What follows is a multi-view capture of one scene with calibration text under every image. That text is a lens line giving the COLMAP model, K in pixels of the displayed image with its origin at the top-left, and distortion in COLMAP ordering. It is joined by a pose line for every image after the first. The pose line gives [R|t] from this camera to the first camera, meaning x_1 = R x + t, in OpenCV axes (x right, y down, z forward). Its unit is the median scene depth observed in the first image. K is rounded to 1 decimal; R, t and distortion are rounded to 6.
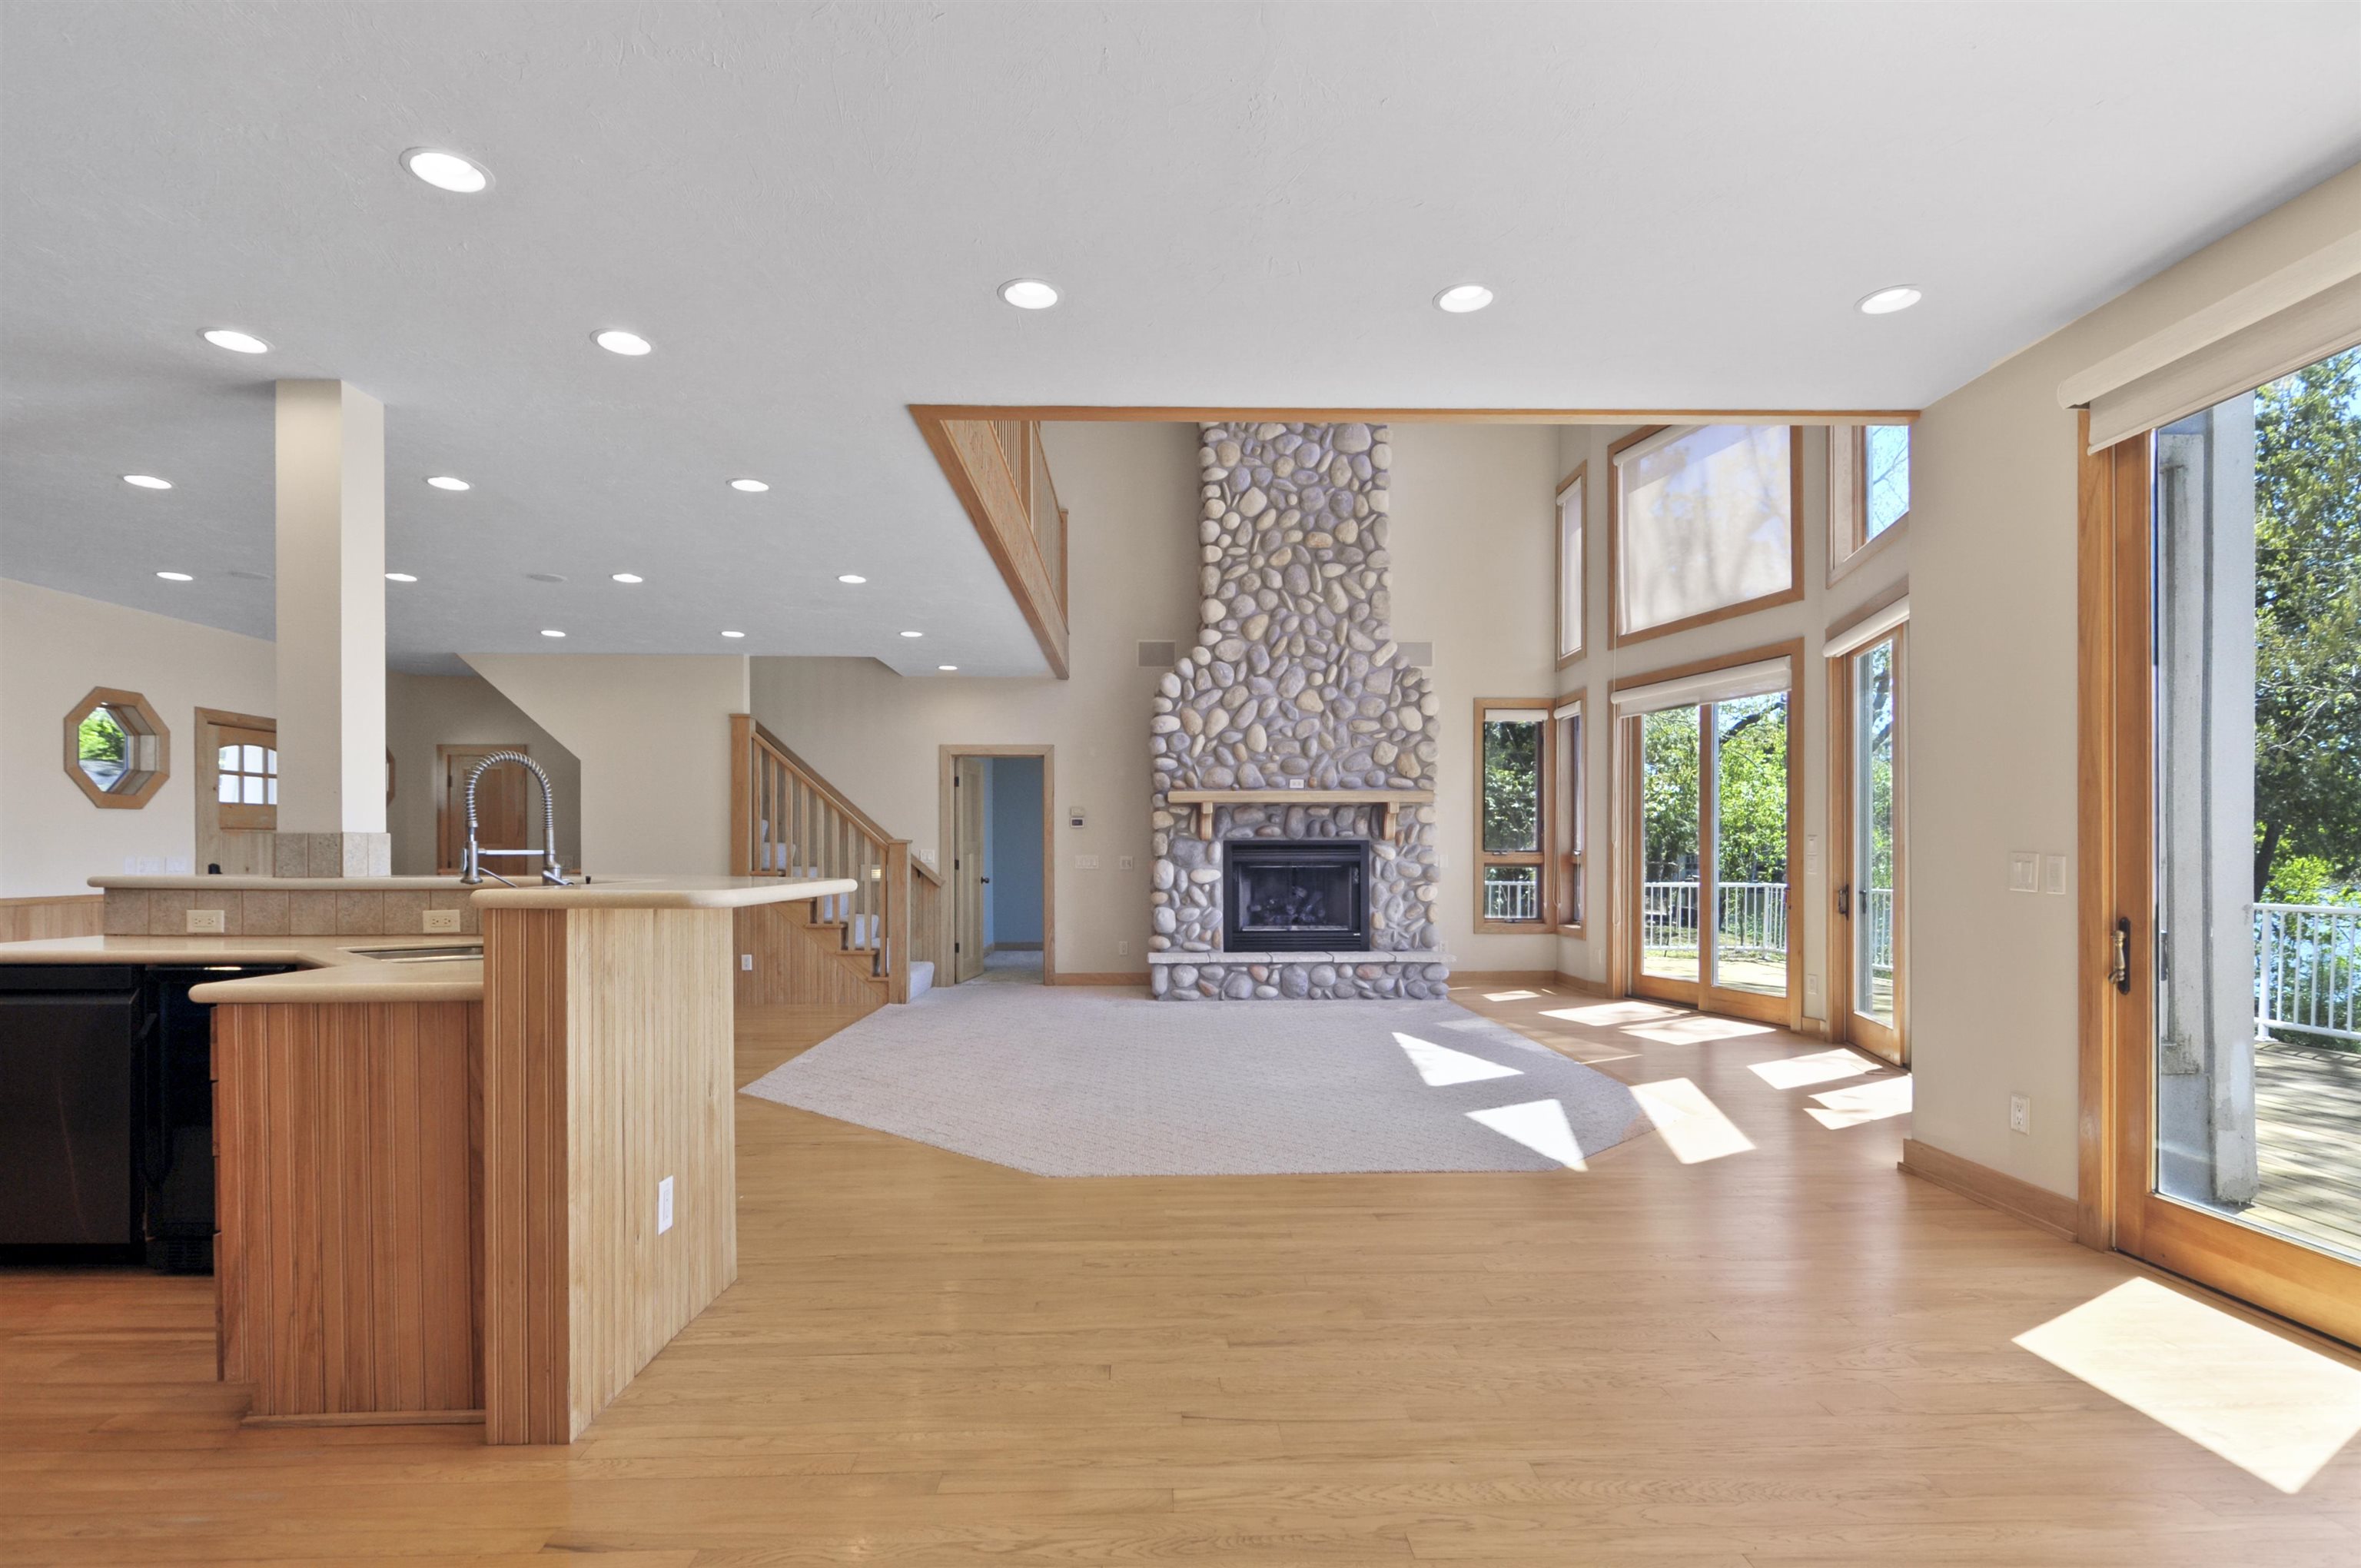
lens RADIAL K [[1171.6, 0, 1191.3], [0, 1171.6, 853.3], [0, 0, 1]] dist [0.013803, -0.000124]
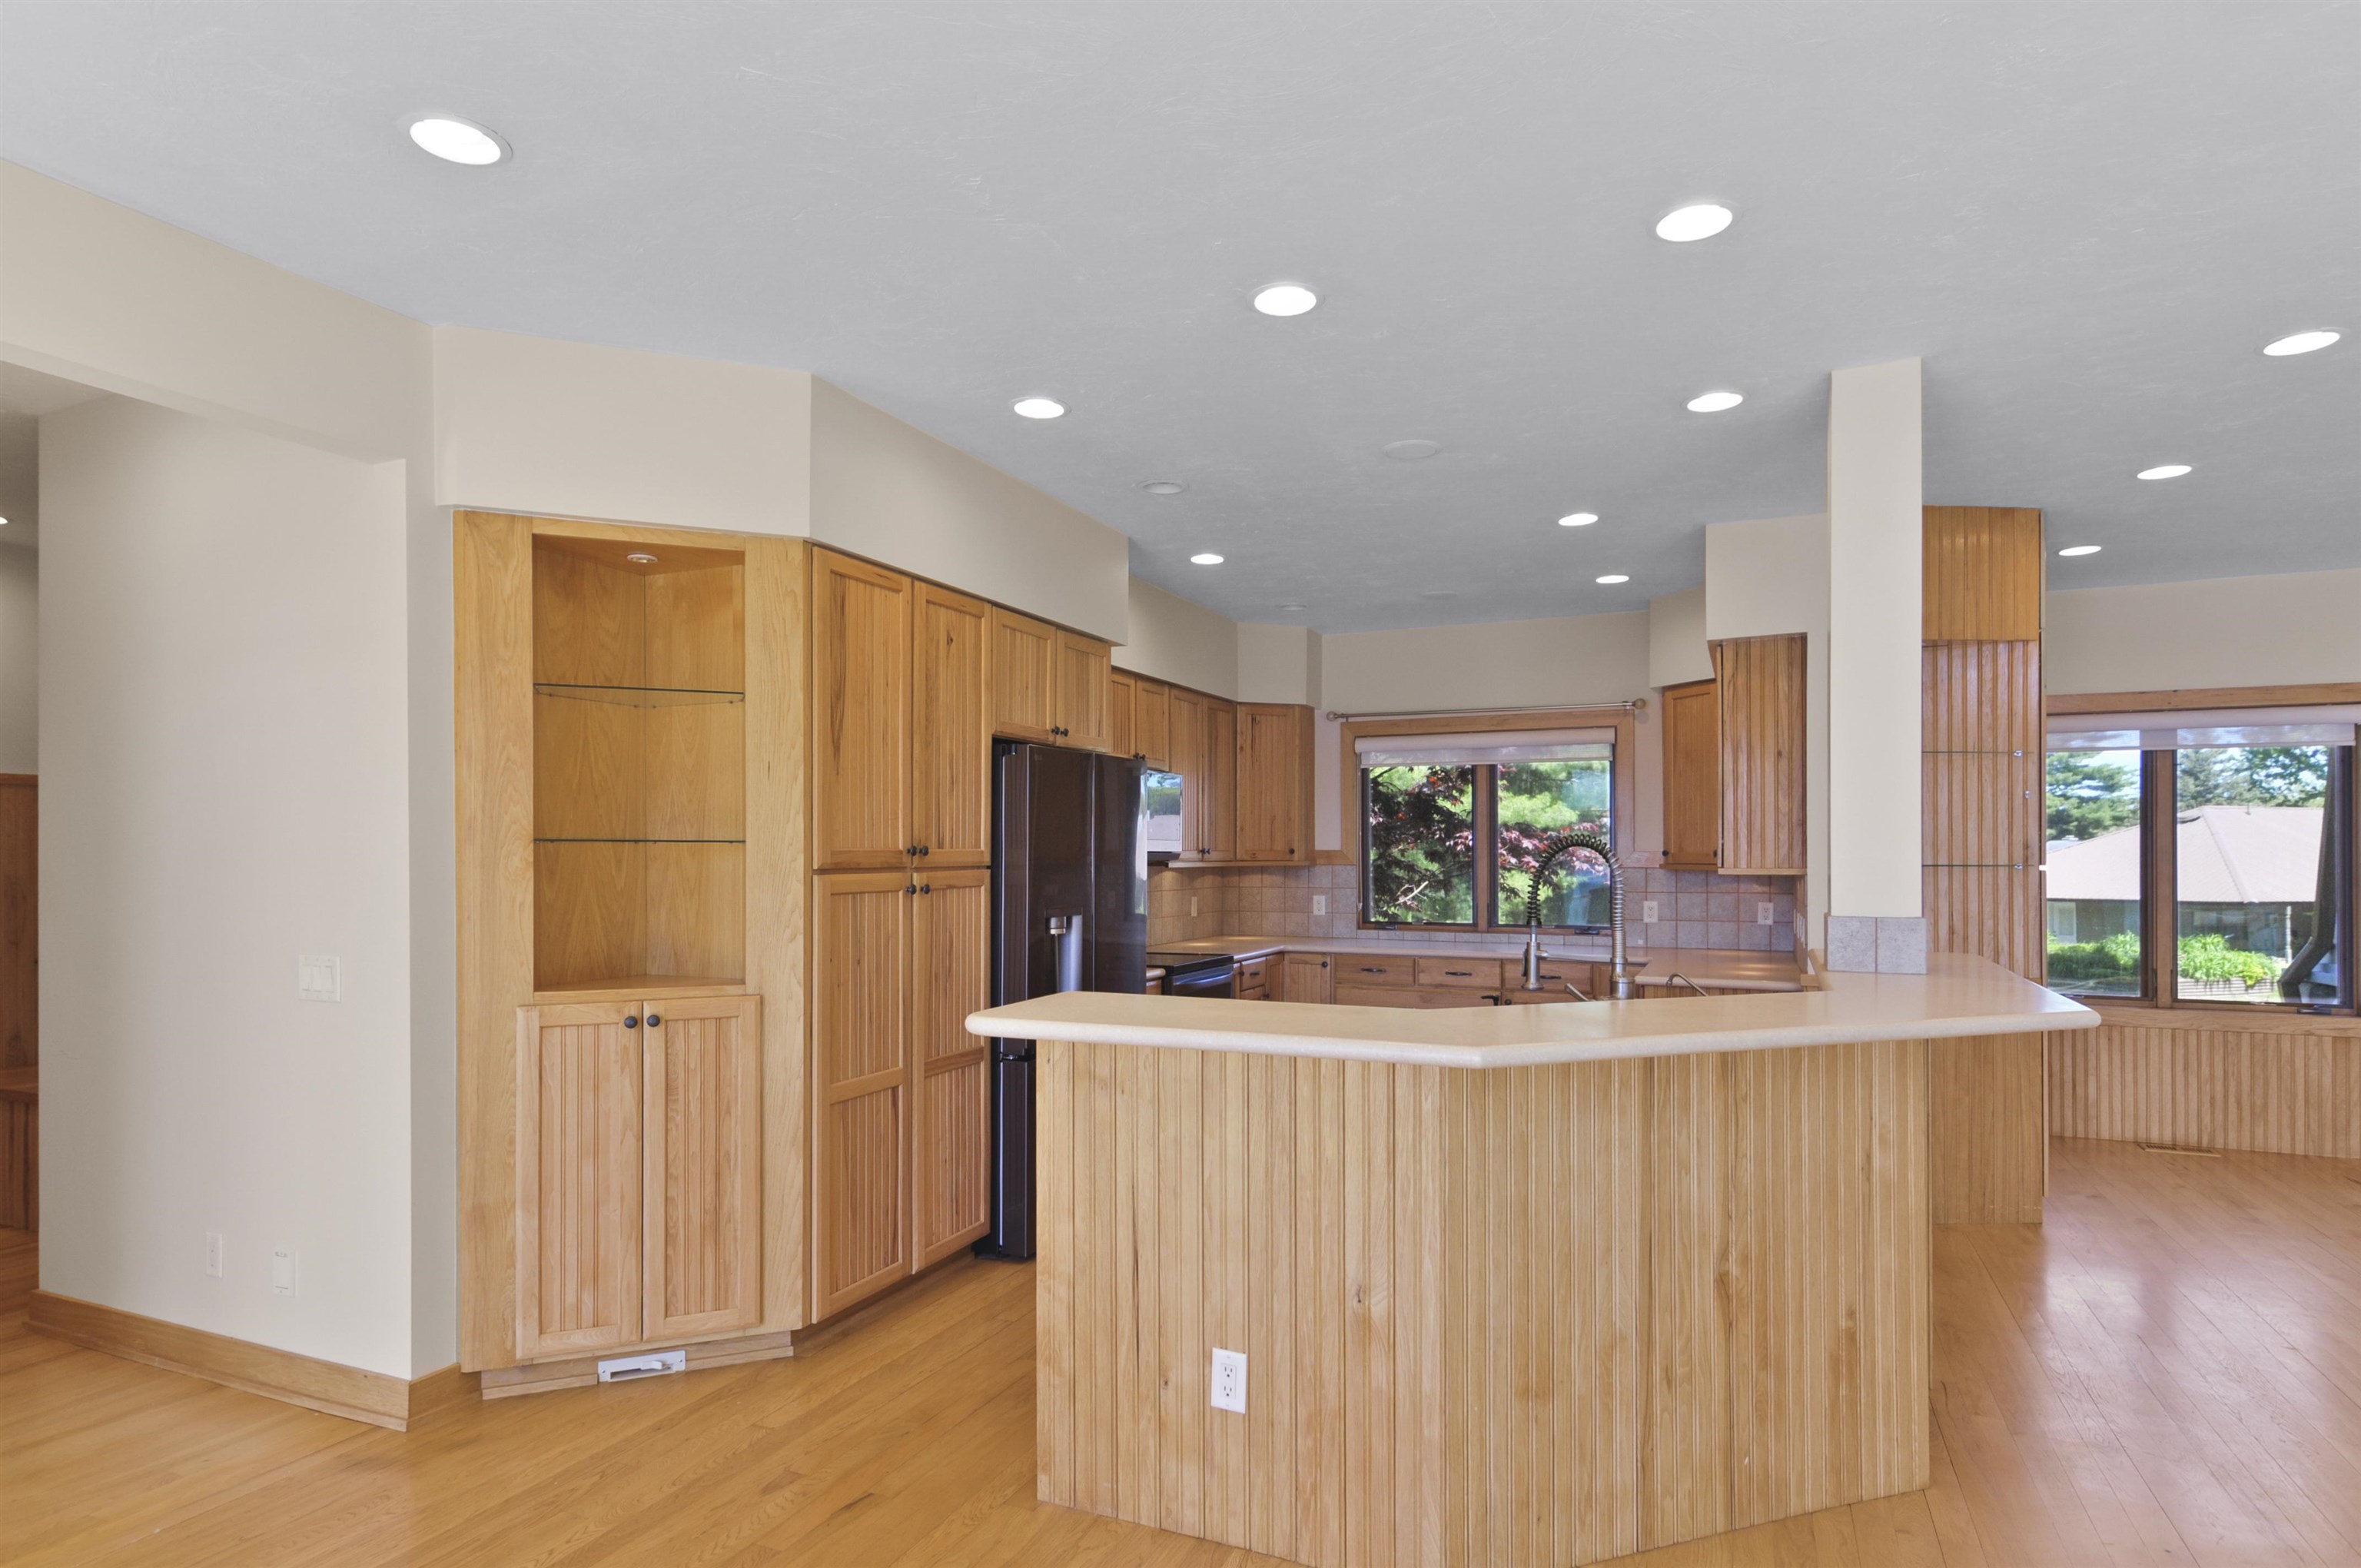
lens RADIAL K [[1274.3, 0, 1177.3], [0, 1274.3, 852.9], [0, 0, 1]] dist [0.003803, 0.000468]
pose [[-0.448156, 0.002859, -0.893951, 0.115085], [0.000960, 0.999996, 0.002718, -0.026044], [0.893955, 0.000360, -0.448157, 0.398263]]
